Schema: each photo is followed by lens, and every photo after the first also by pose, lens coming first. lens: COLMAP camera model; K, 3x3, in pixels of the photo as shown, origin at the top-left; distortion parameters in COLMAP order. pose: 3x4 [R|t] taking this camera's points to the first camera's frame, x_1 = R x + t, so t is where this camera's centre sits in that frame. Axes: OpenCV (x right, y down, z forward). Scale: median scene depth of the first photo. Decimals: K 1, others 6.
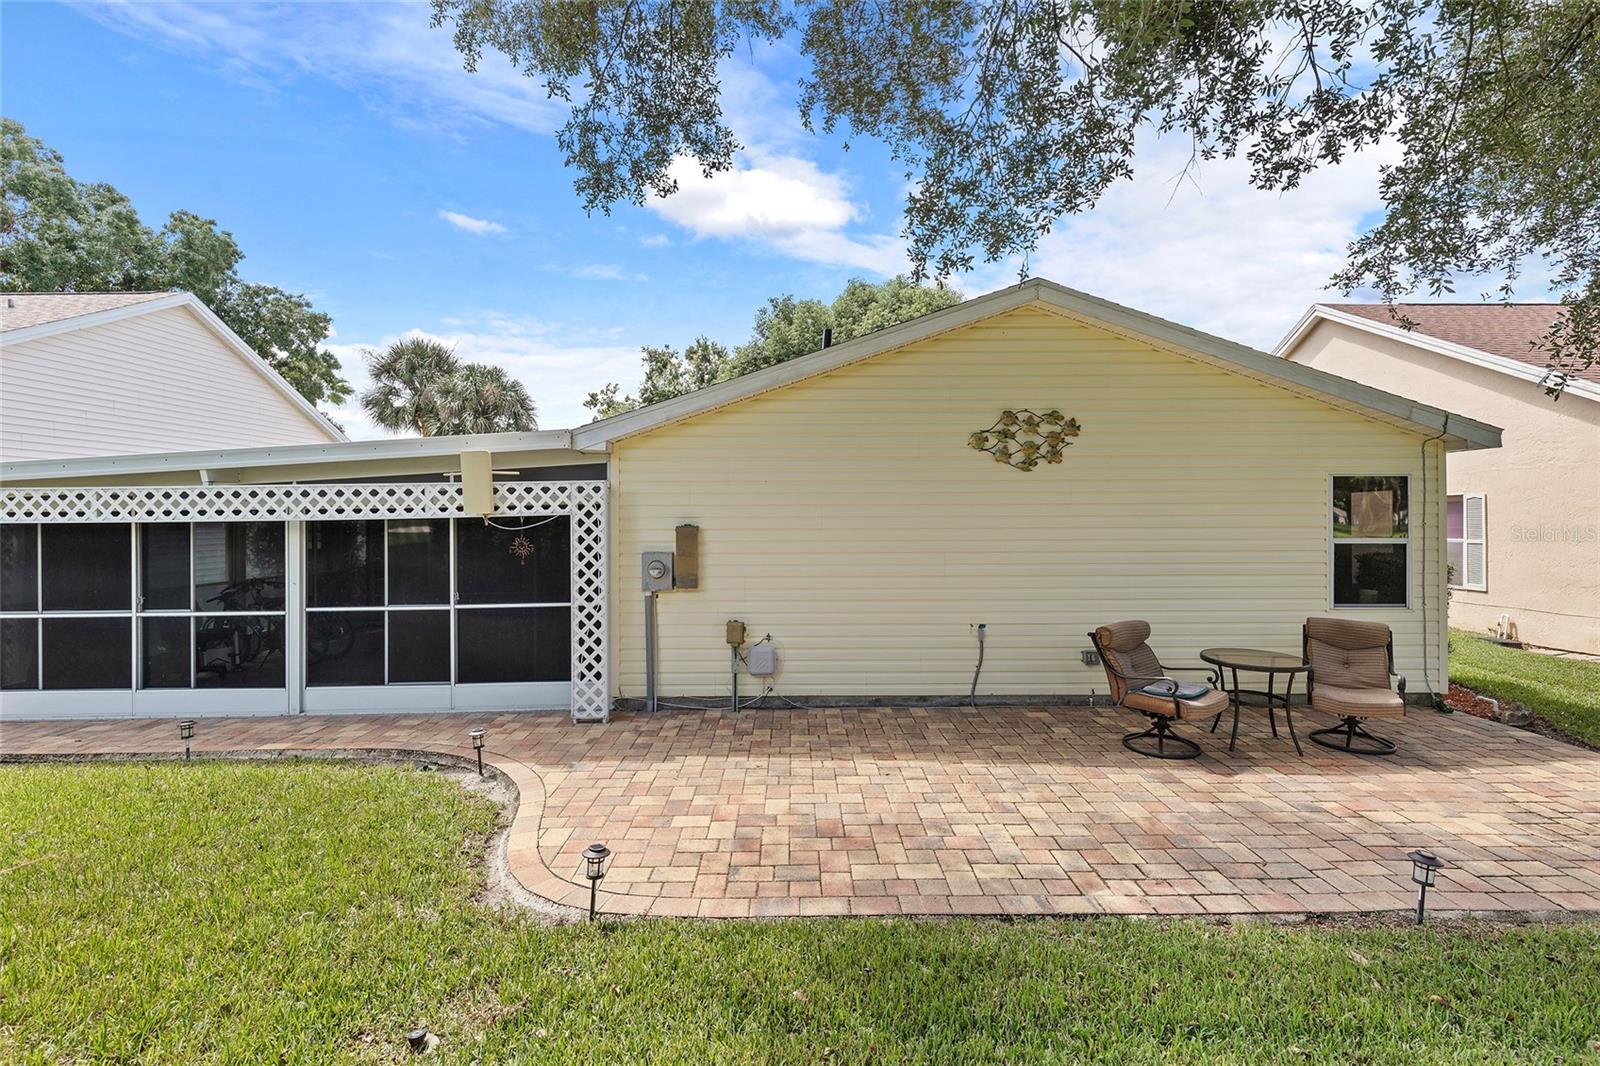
lens RADIAL K [[731.3, 0, 796.7], [0, 731.3, 501.4], [0, 0, 1]] dist [0.007441, -0.000180]
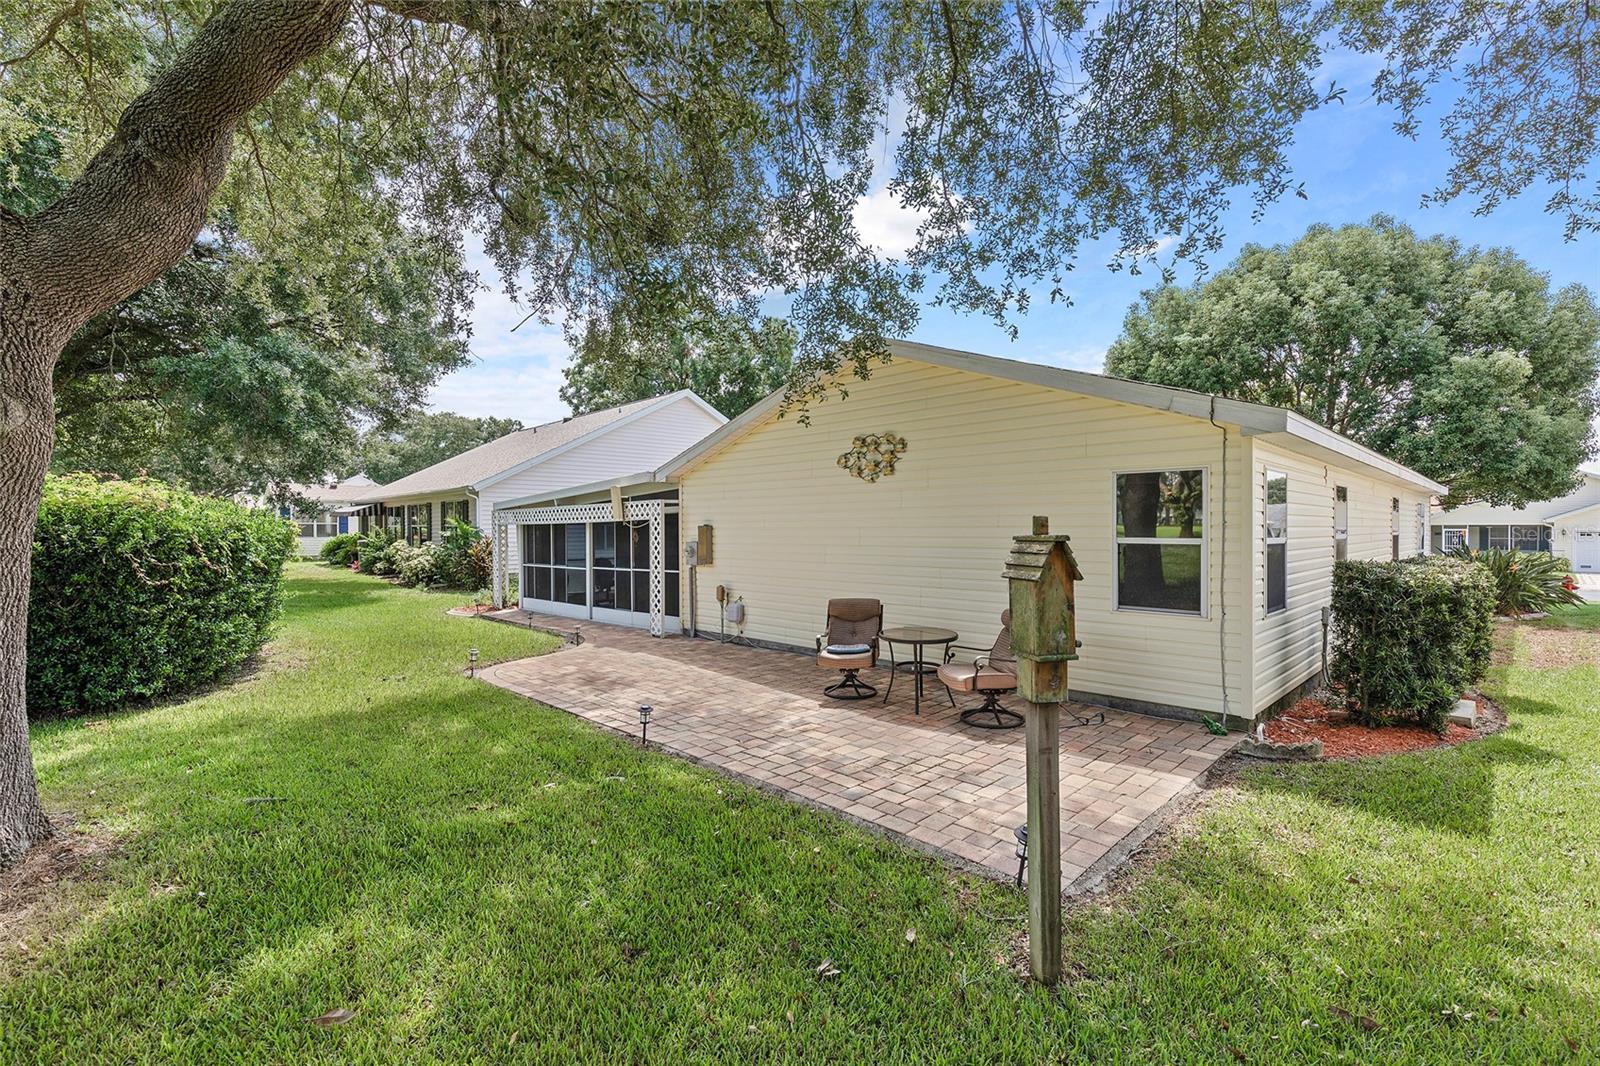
lens RADIAL K [[721.8, 0, 791.6], [0, 721.8, 529.5], [0, 0, 1]] dist [0.005071, -0.000002]
pose [[0.698379, 0.002741, -0.715723, 1.180465], [0.020305, 0.999514, 0.023641, 0.008349], [0.715440, -0.031043, 0.697984, 0.025311]]
